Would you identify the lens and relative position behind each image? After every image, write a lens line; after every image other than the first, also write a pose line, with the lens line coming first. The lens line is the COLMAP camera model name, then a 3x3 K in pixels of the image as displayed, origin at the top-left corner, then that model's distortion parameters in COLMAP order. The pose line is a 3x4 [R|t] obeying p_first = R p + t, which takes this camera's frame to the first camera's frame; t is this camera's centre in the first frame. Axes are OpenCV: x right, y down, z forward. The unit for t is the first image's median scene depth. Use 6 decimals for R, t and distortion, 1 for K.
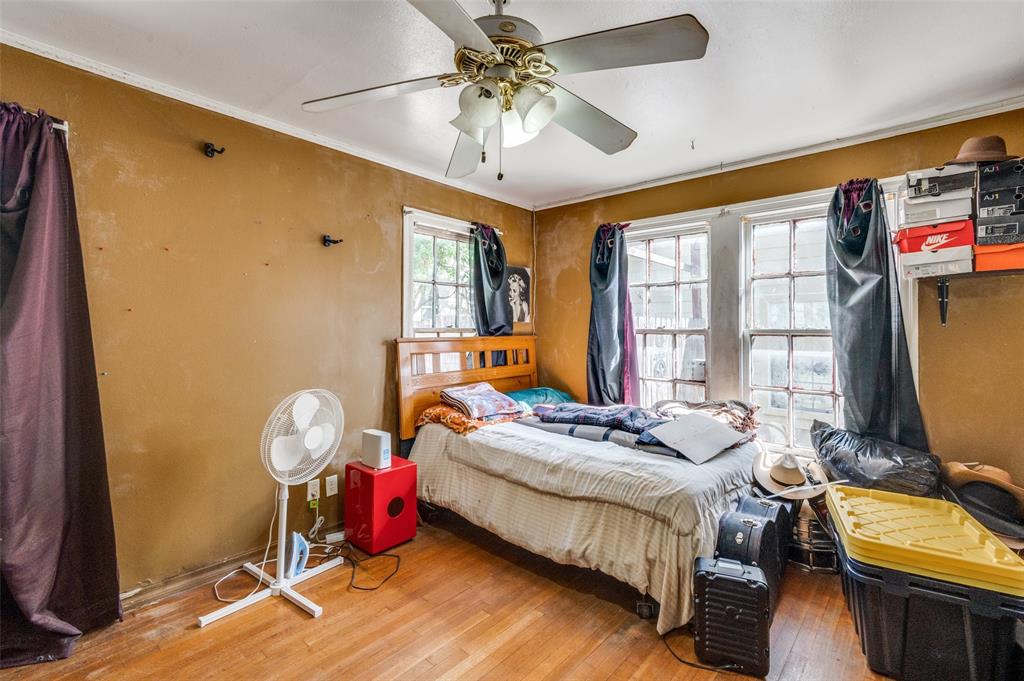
lens RADIAL K [[456.2, 0, 512.0], [0, 456.2, 317.8], [0, 0, 1]] dist [0.001815, -0.000003]
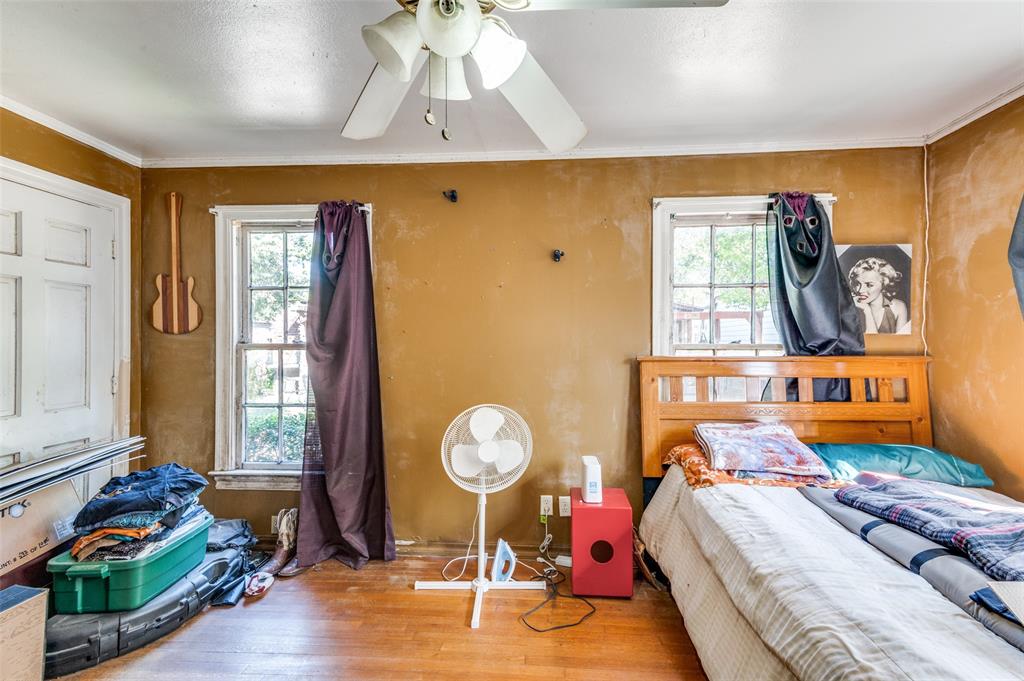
lens RADIAL K [[461.2, 0, 512.0], [0, 461.2, 340.5], [0, 0, 1]] dist [0.033988, -0.012171]
pose [[0.601554, -0.009199, -0.798779, 0.284001], [0.020701, 0.999777, 0.004076, 0.006459], [0.798564, -0.018987, 0.601610, 0.277726]]
